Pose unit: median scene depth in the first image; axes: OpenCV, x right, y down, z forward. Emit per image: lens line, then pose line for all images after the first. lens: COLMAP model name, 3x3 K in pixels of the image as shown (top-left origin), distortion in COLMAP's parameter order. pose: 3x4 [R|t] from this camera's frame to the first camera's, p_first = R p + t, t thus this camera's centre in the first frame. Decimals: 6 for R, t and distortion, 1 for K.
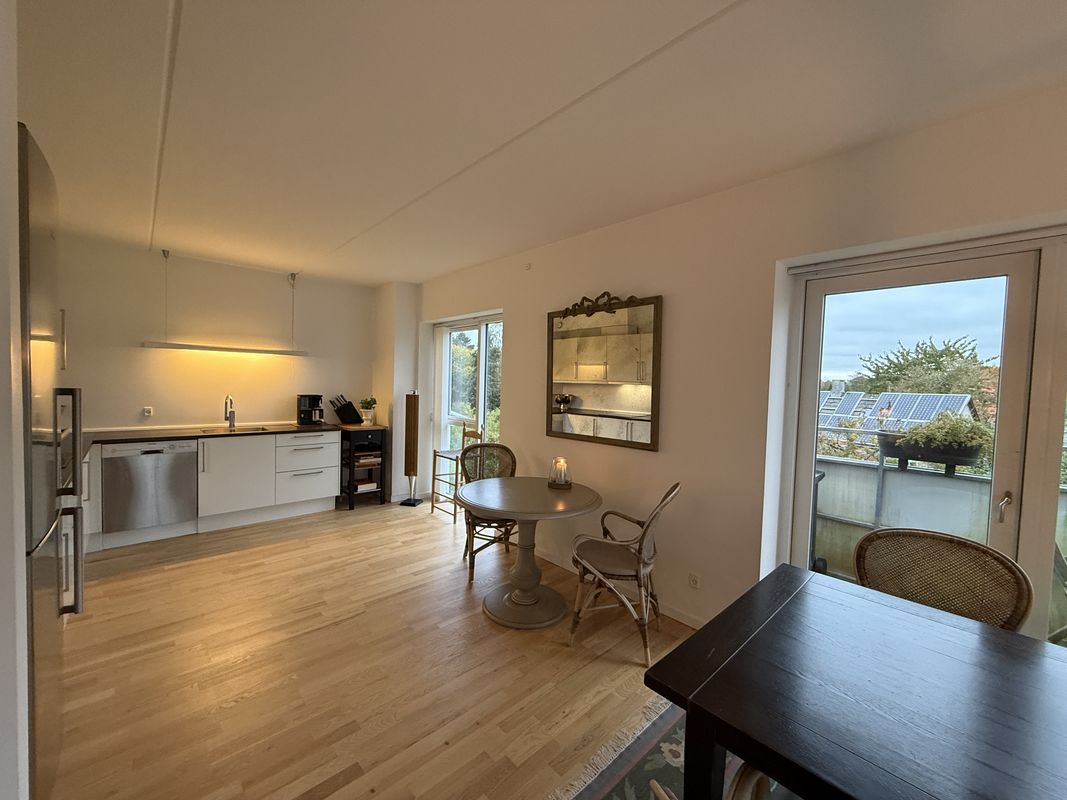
lens RADIAL K [[424.0, 0, 529.6], [0, 424.0, 400.7], [0, 0, 1]] dist [-0.001607, 0.000258]
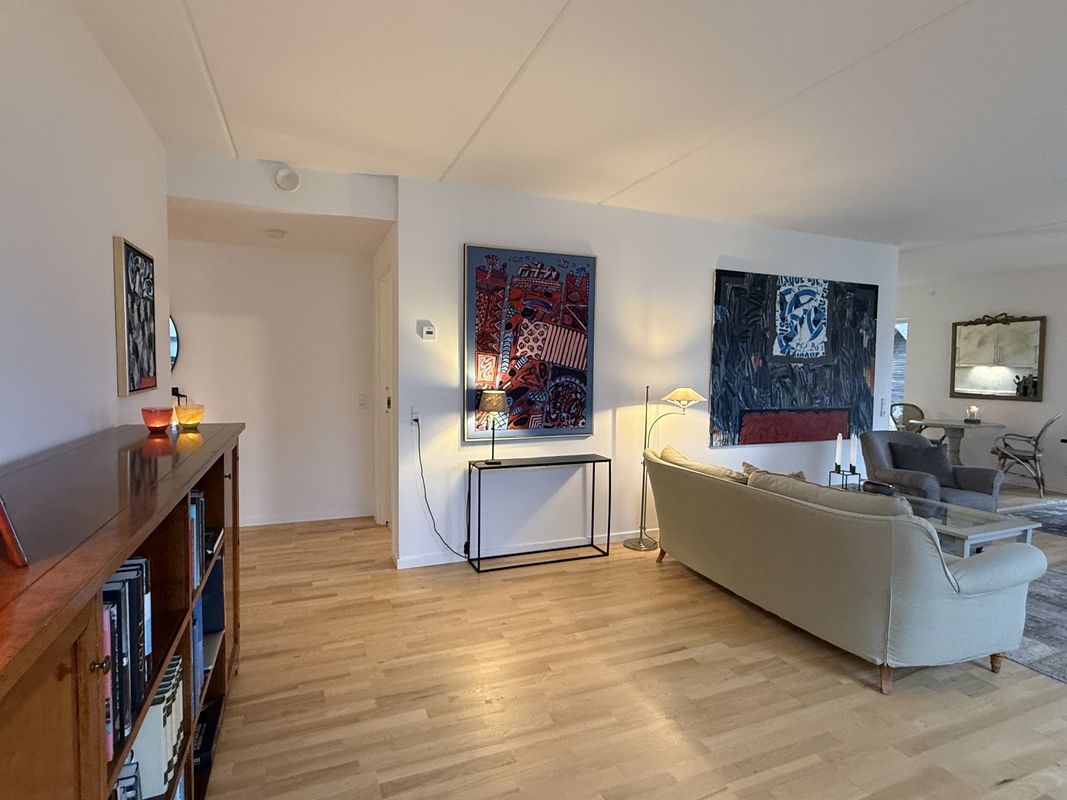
lens RADIAL K [[555.6, 0, 535.8], [0, 555.6, 399.4], [0, 0, 1]] dist [0.003412, -0.000374]
pose [[0.938003, 0.002738, -0.346617, -0.526979], [-0.000006, 0.999969, 0.007882, 0.053747], [0.346627, -0.007391, 0.937974, -1.160032]]
